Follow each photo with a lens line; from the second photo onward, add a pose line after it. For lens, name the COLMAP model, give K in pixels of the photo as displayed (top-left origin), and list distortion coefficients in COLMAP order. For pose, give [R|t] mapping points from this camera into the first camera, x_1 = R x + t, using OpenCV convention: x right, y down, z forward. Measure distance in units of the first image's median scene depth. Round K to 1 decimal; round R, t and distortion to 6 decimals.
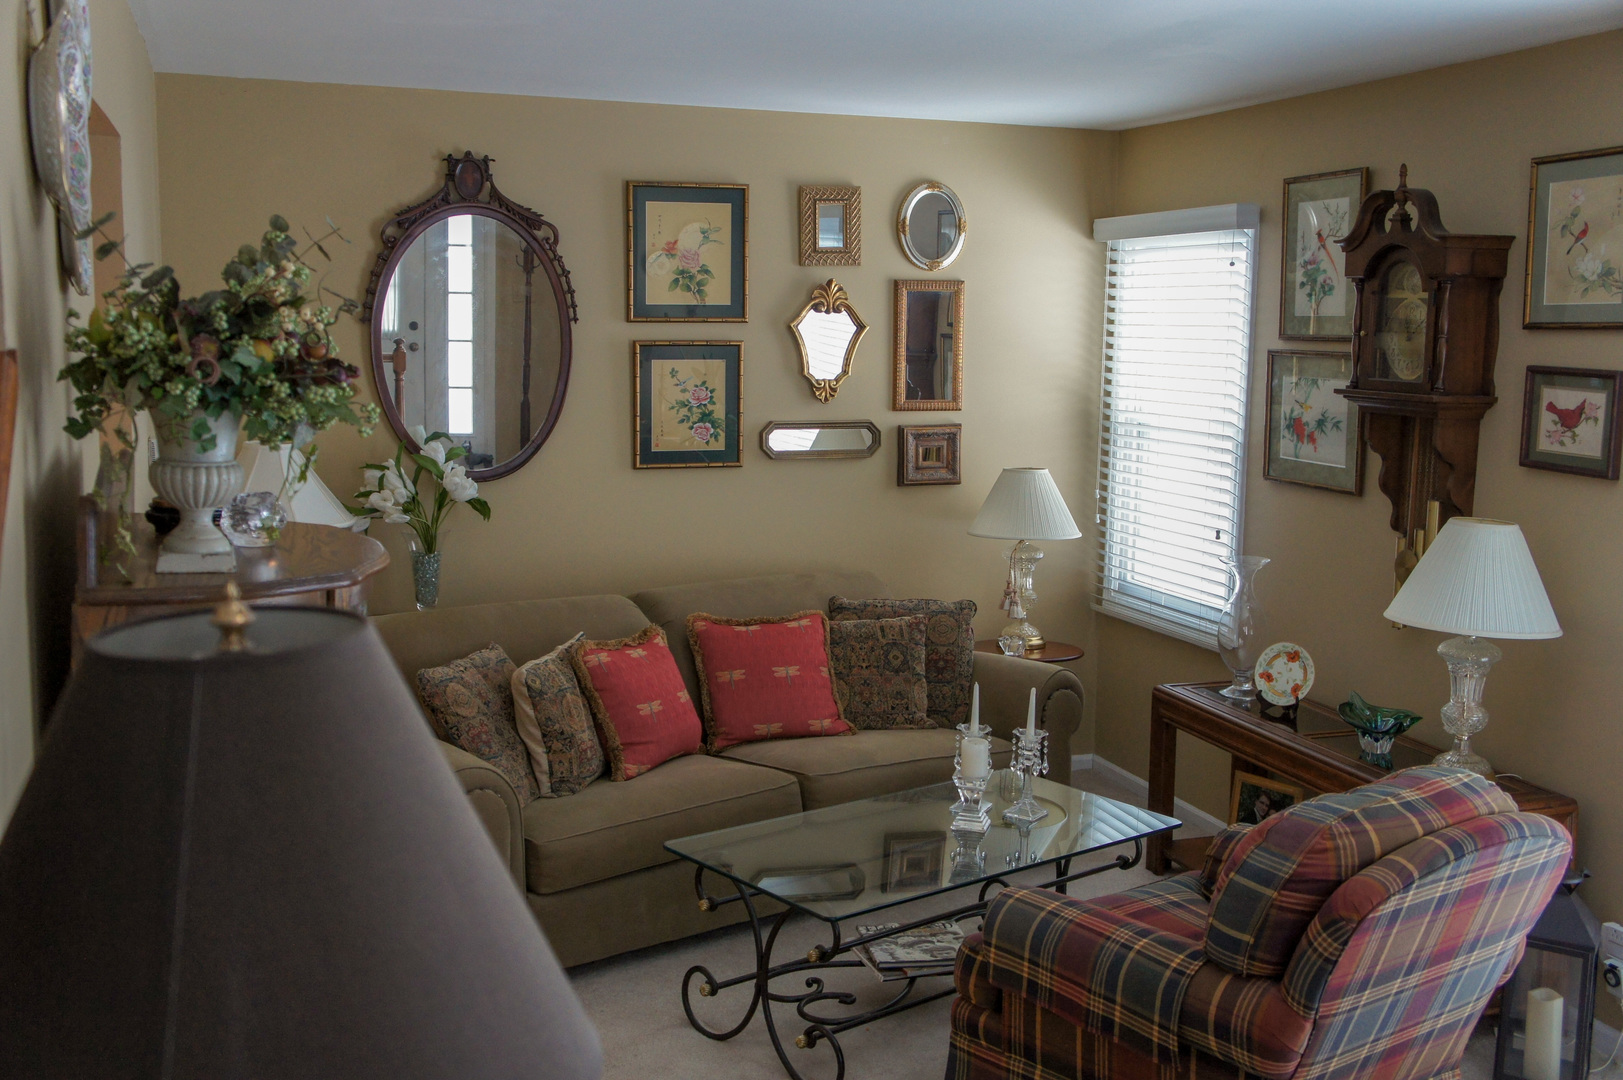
lens RADIAL K [[1721.2, 0, 811.5], [0, 1721.2, 540.0], [0, 0, 1]] dist [0.000315, 0.018753]
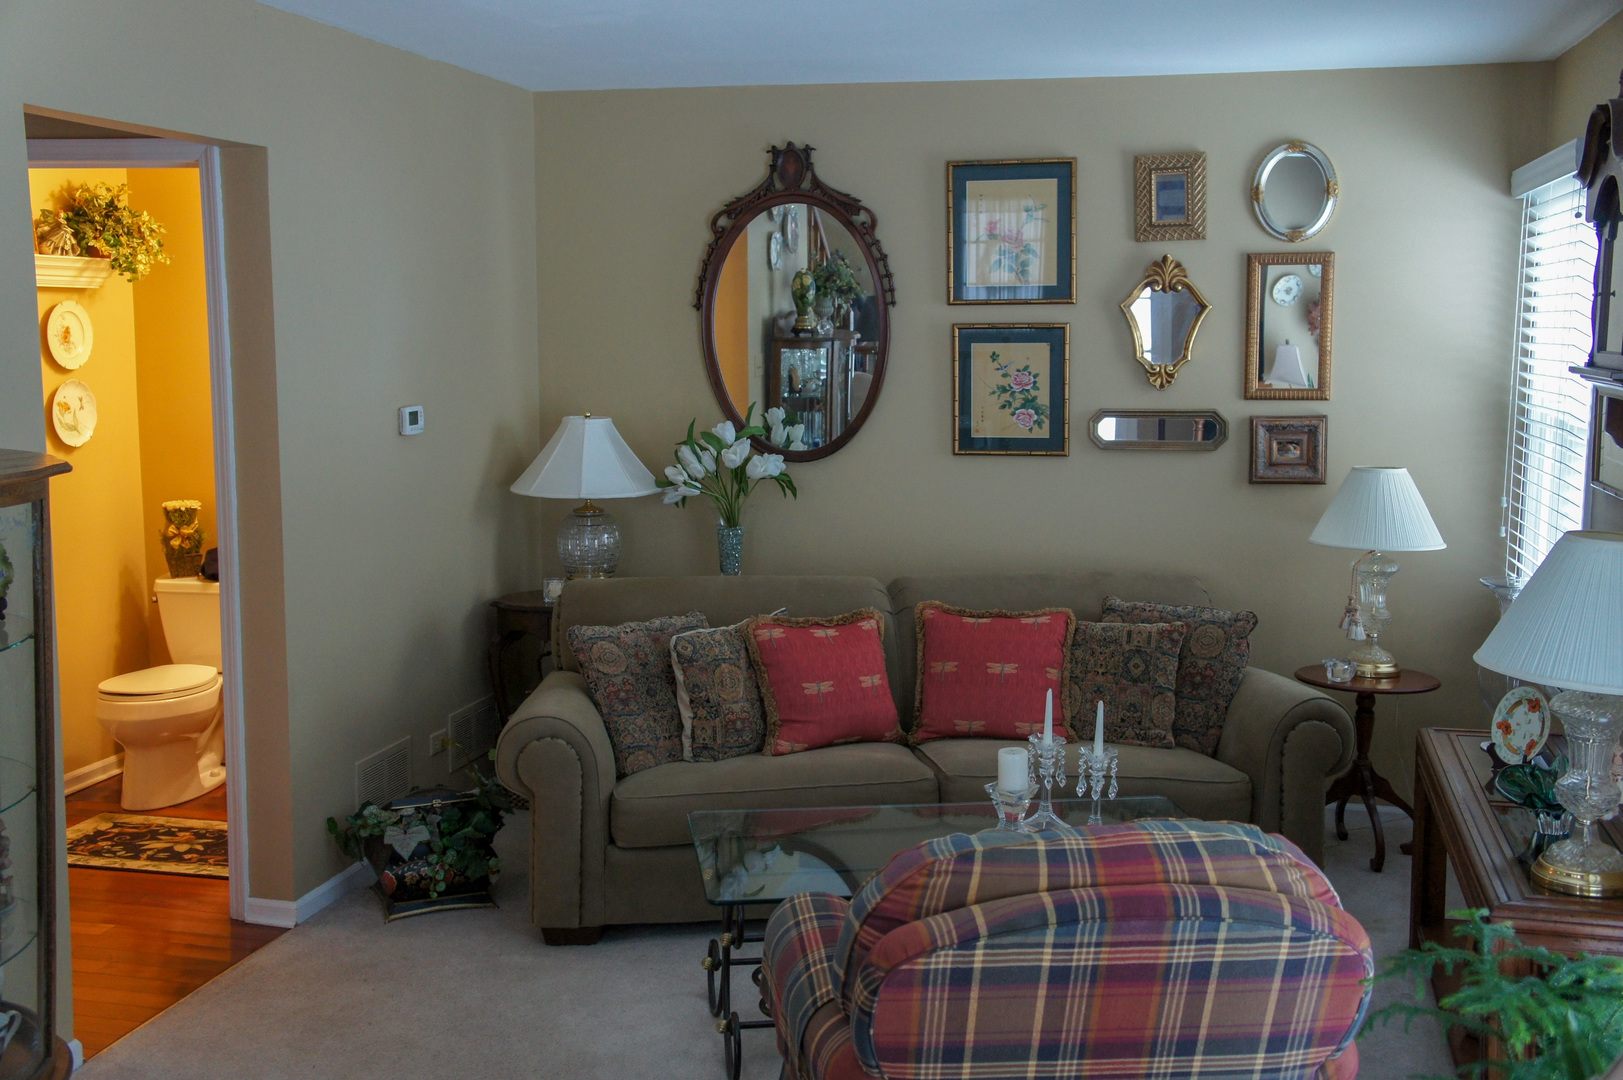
lens RADIAL K [[1721.4, 0, 811.5], [0, 1721.4, 540.0], [0, 0, 1]] dist [0.015056, 0.056135]
pose [[0.852155, 0.053703, -0.520527, 0.367896], [-0.056047, 0.998365, 0.011248, 0.000928], [0.520280, 0.019589, 0.853771, 0.127846]]
